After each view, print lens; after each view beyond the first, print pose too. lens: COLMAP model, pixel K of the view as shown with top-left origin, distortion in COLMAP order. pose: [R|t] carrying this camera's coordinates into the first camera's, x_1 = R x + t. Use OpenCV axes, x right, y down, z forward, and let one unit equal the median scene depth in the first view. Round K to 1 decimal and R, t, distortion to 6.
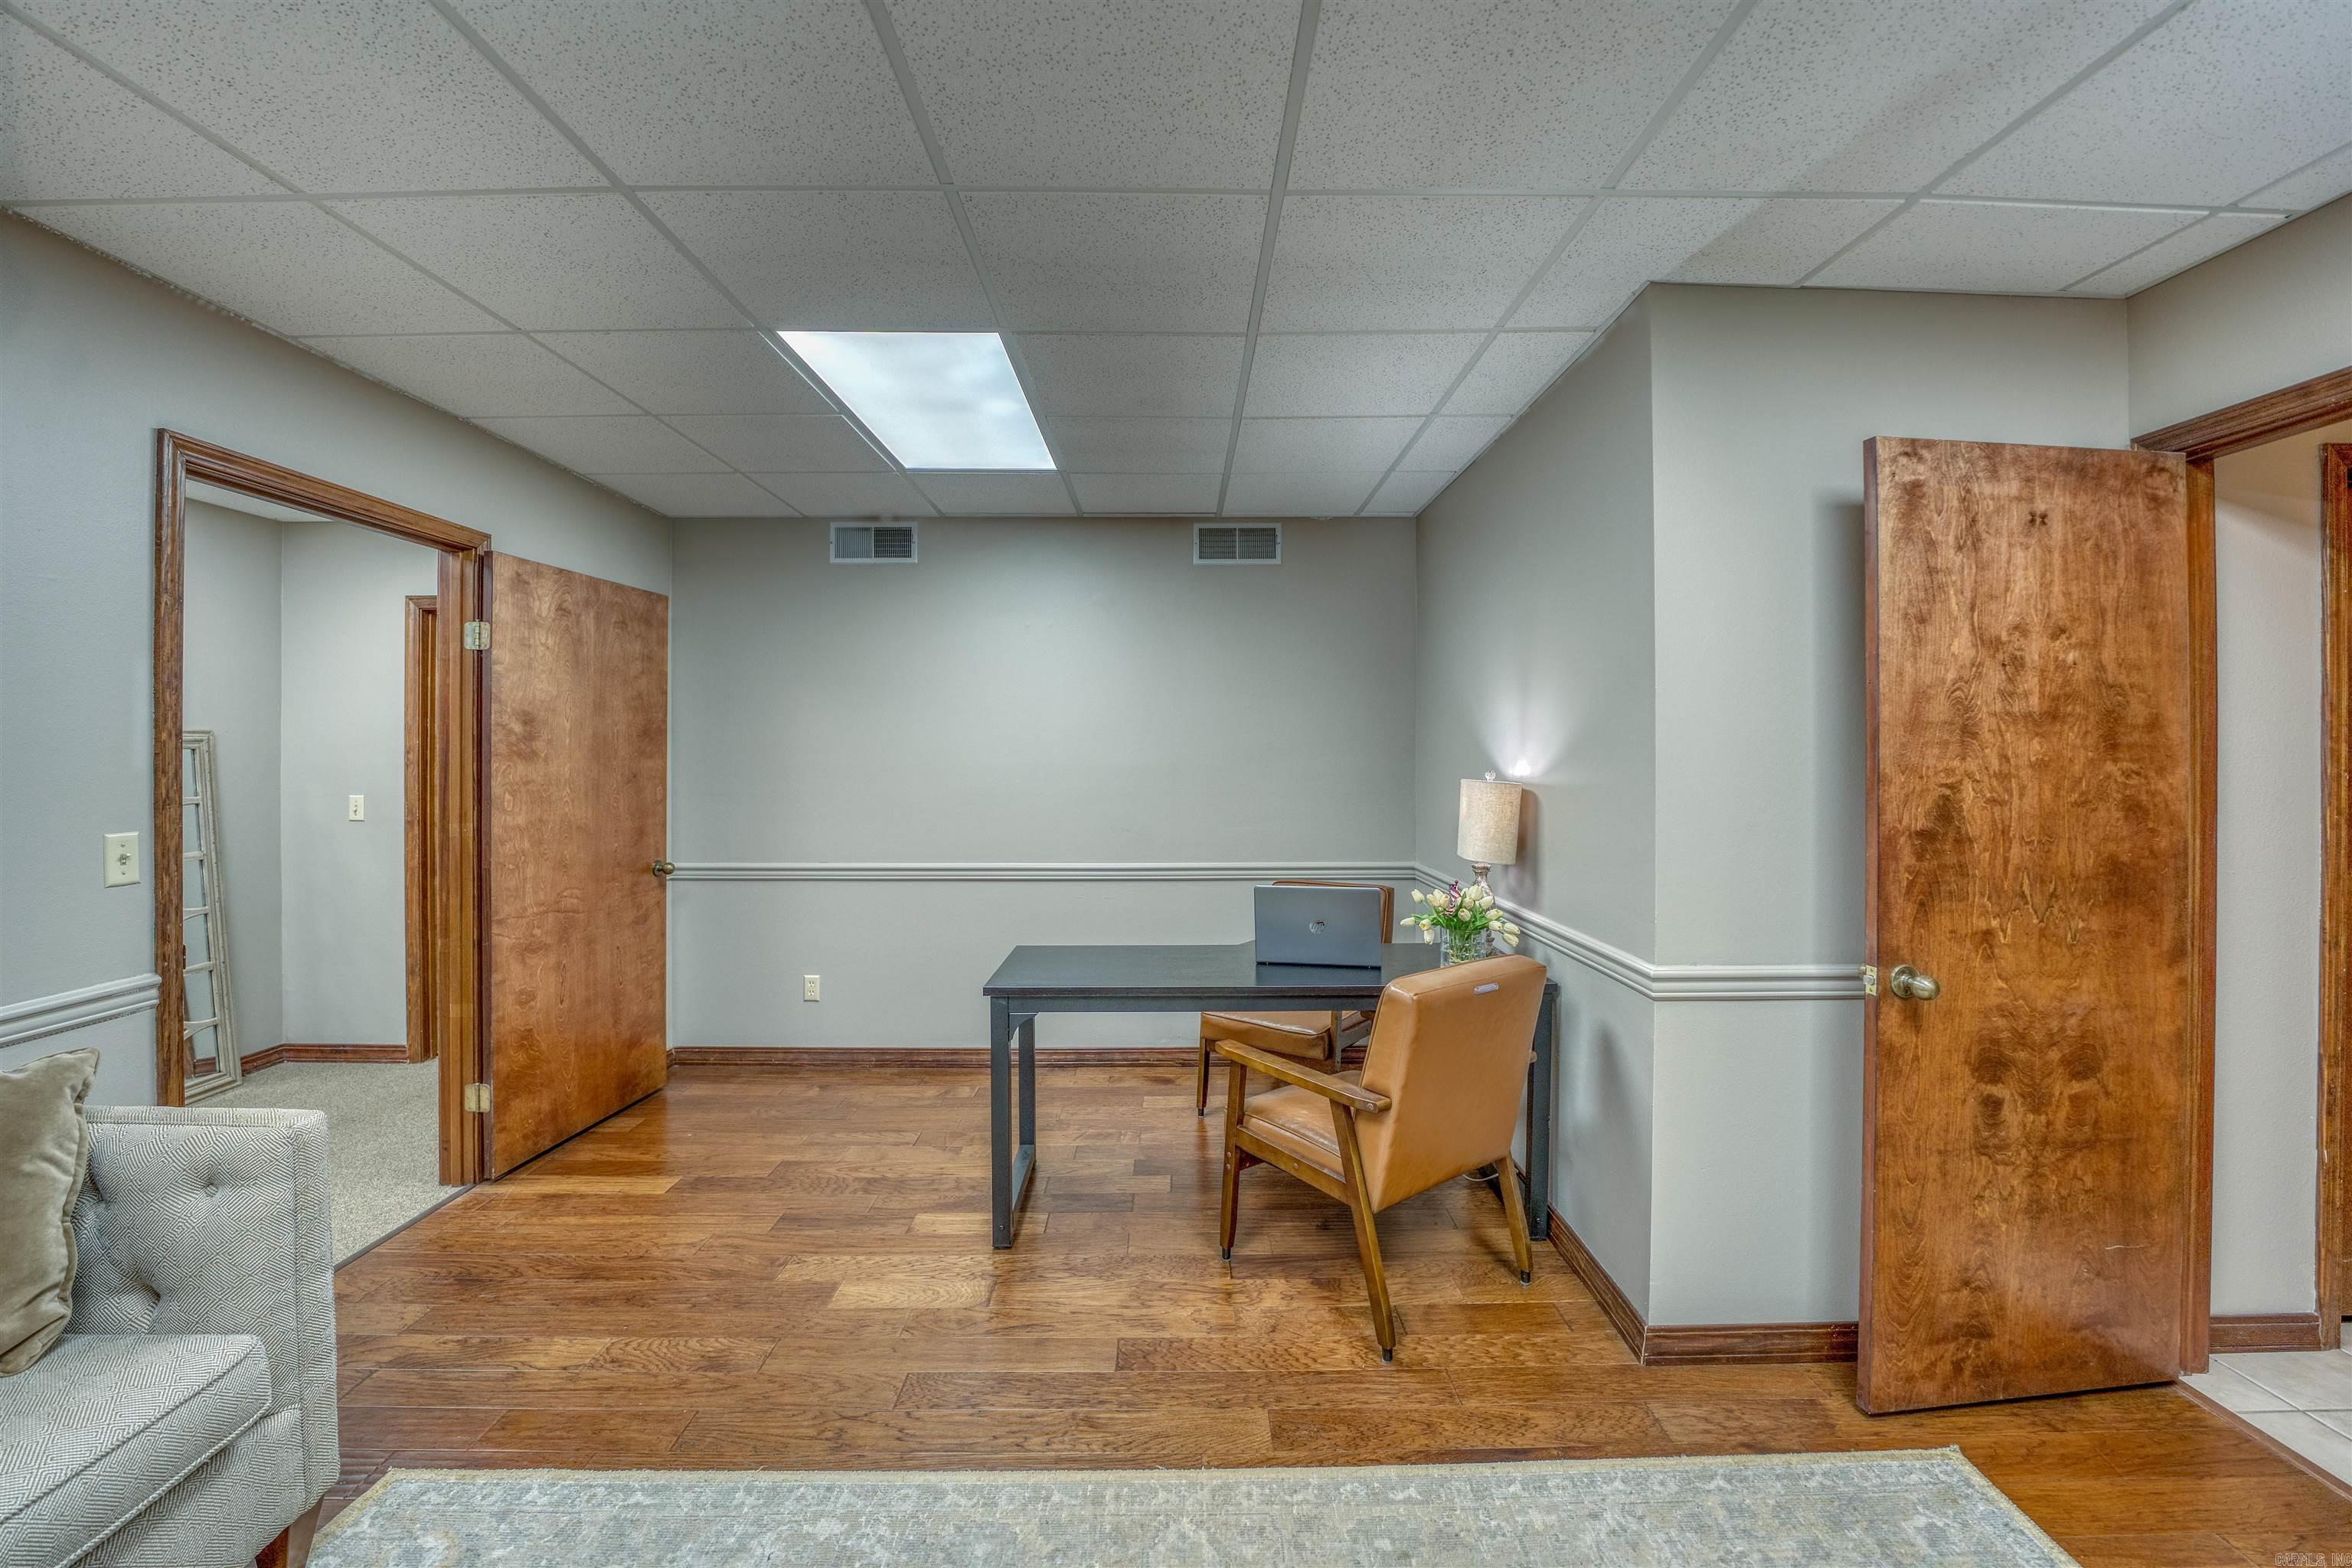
lens RADIAL K [[947.9, 0, 1148.6], [0, 947.9, 755.2], [0, 0, 1]] dist [-0.024348, 0.000327]
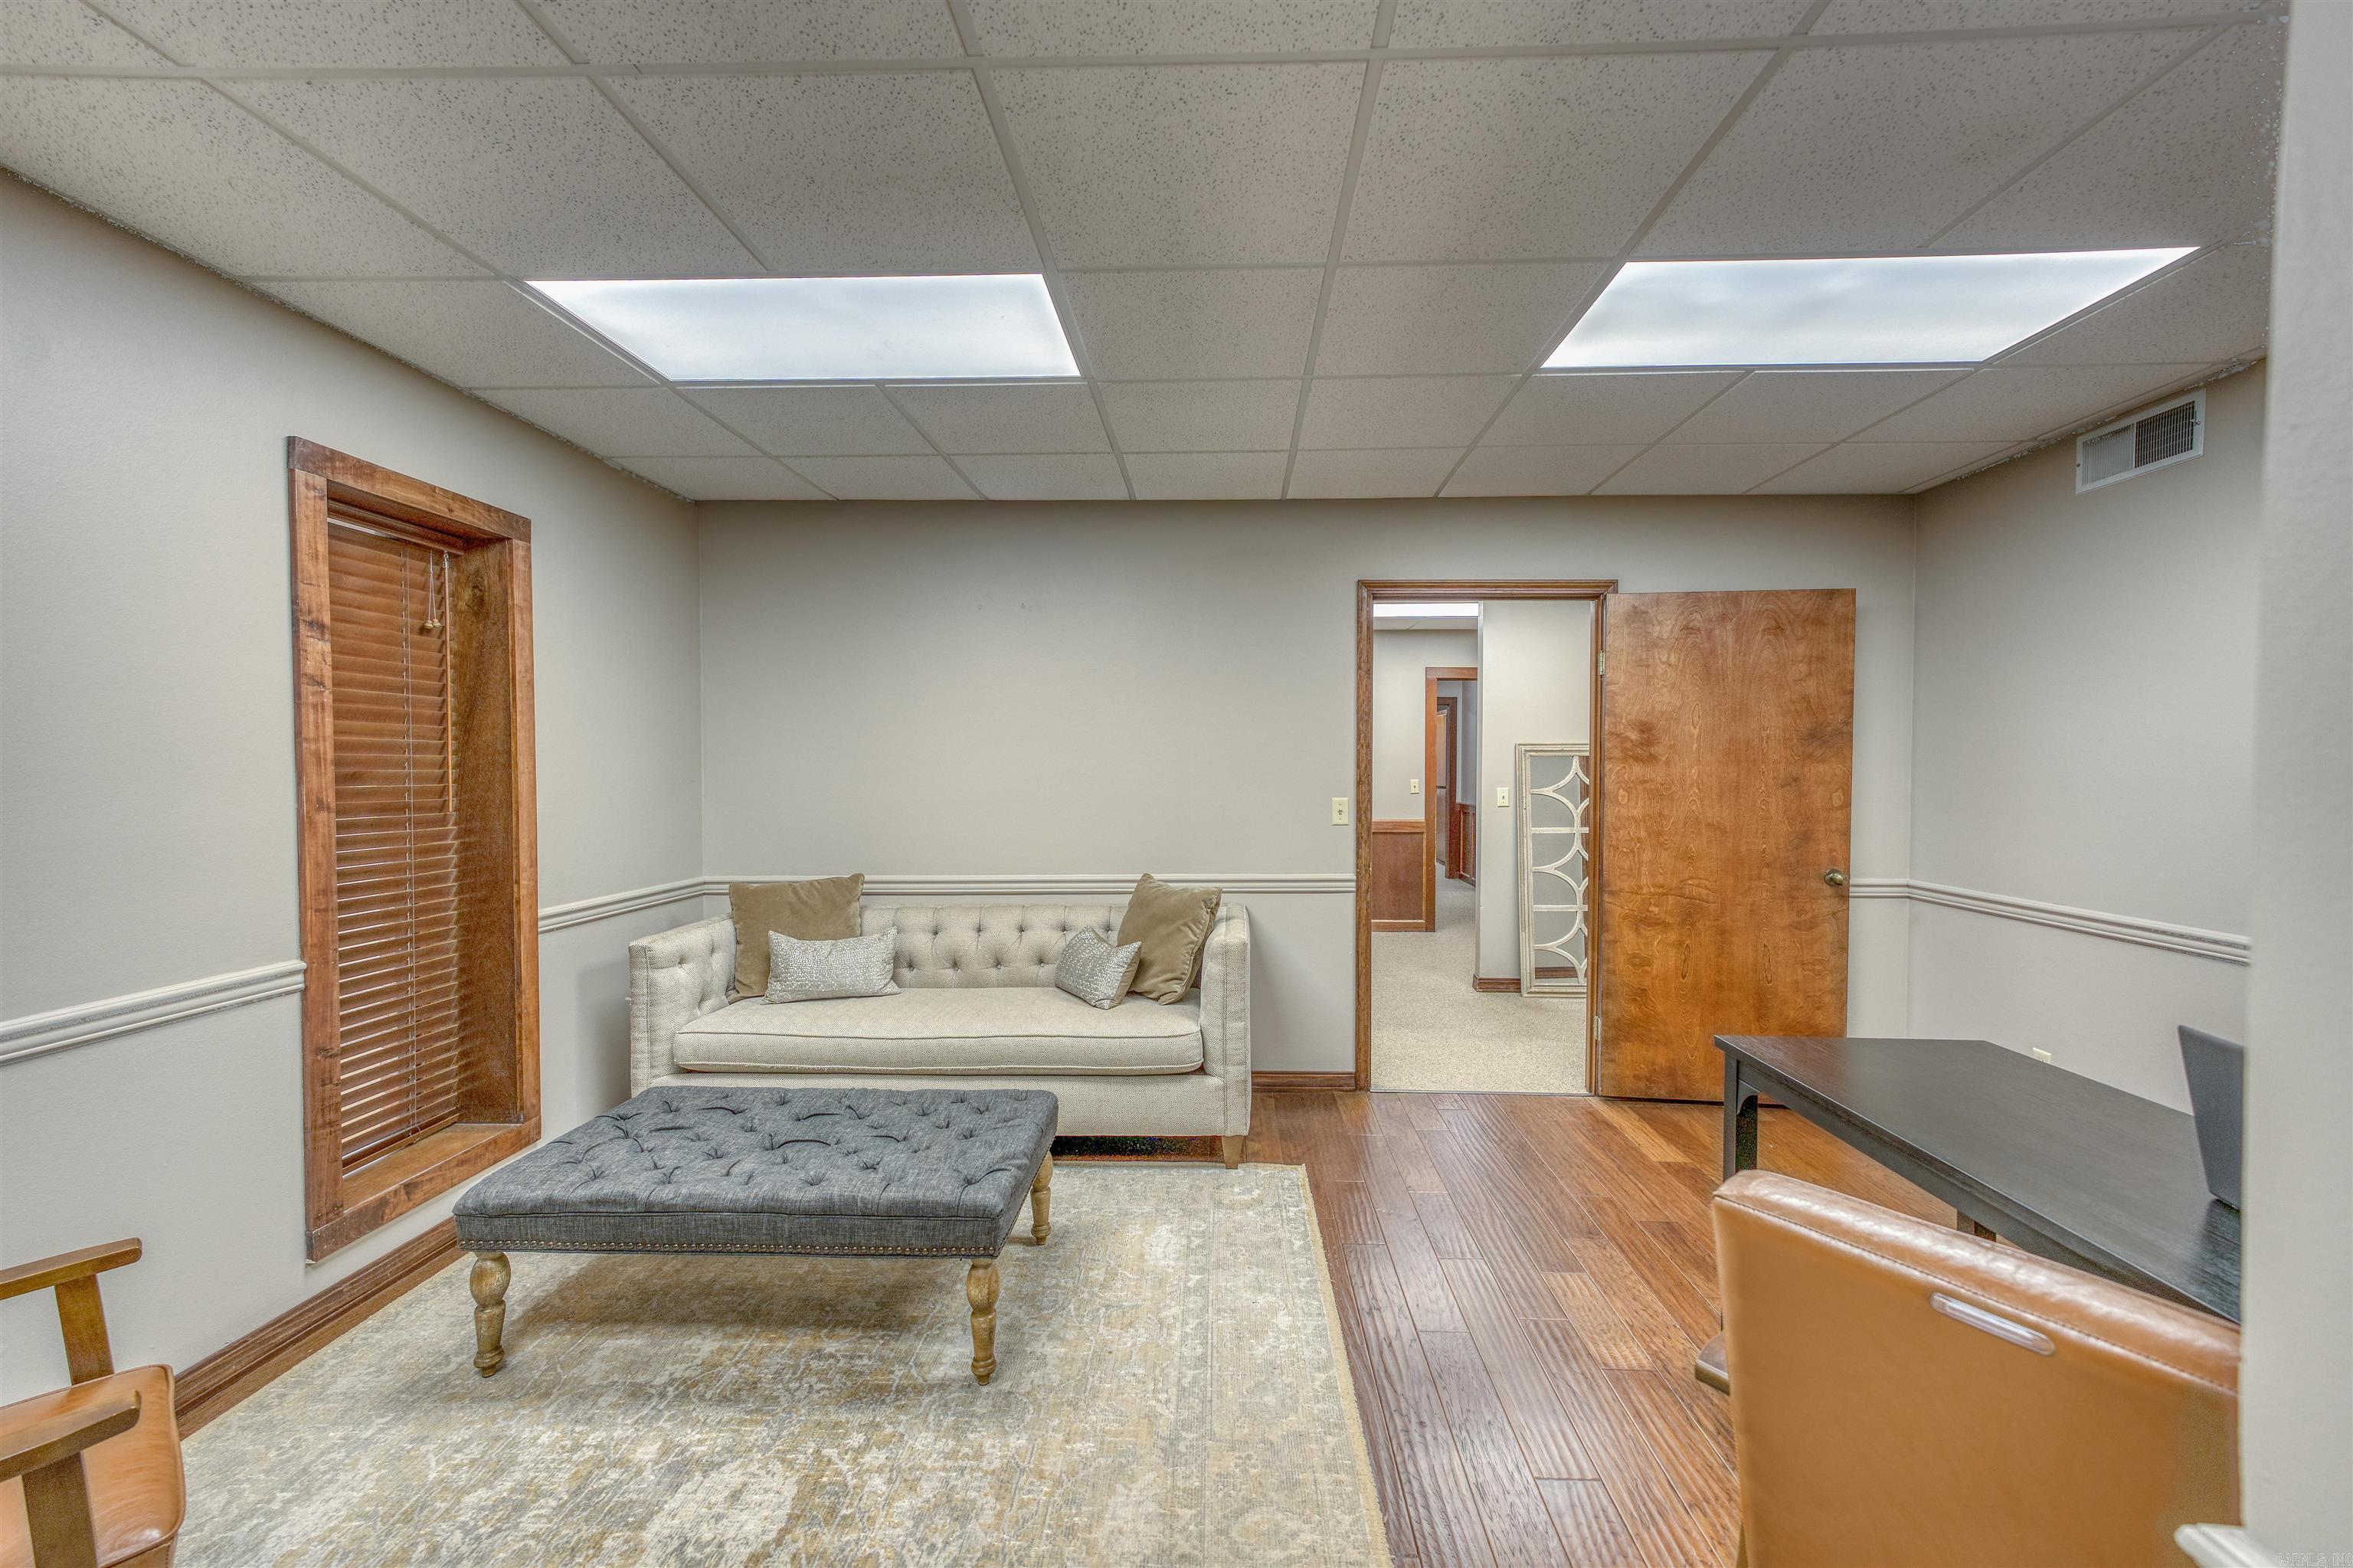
lens RADIAL K [[926.3, 0, 1226.7], [0, 926.3, 786.9], [0, 0, 1]] dist [-0.016572, 0.012837]
pose [[0.012404, 0.026829, -0.999563, 0.496029], [-0.004286, 0.999632, 0.026778, 0.006965], [0.999914, 0.003951, 0.012515, 0.453108]]
